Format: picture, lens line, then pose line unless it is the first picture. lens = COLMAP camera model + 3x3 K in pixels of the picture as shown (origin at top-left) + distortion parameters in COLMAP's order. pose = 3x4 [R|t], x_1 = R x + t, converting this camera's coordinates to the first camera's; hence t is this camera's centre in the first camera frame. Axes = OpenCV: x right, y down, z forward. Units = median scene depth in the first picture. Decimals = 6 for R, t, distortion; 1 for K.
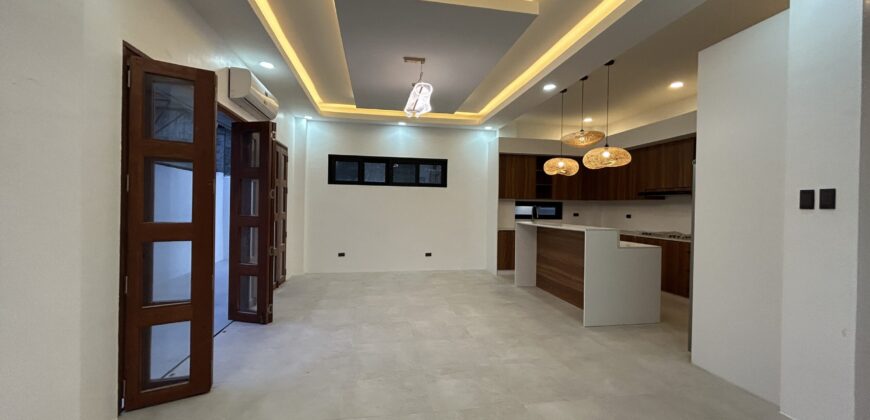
lens RADIAL K [[348.2, 0, 436.6], [0, 348.2, 207.7], [0, 0, 1]] dist [-0.001129, 0.000191]
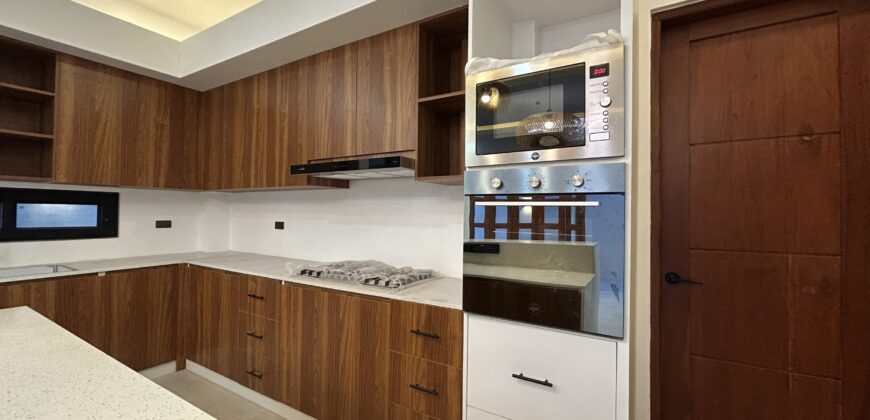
lens RADIAL K [[348.2, 0, 436.6], [0, 348.2, 207.7], [0, 0, 1]] dist [-0.001129, 0.000191]
pose [[0.656659, -0.002116, 0.754184, 0.343193], [0.004177, 0.999991, -0.000831, 0.002635], [-0.754176, 0.003696, 0.656662, 0.545494]]
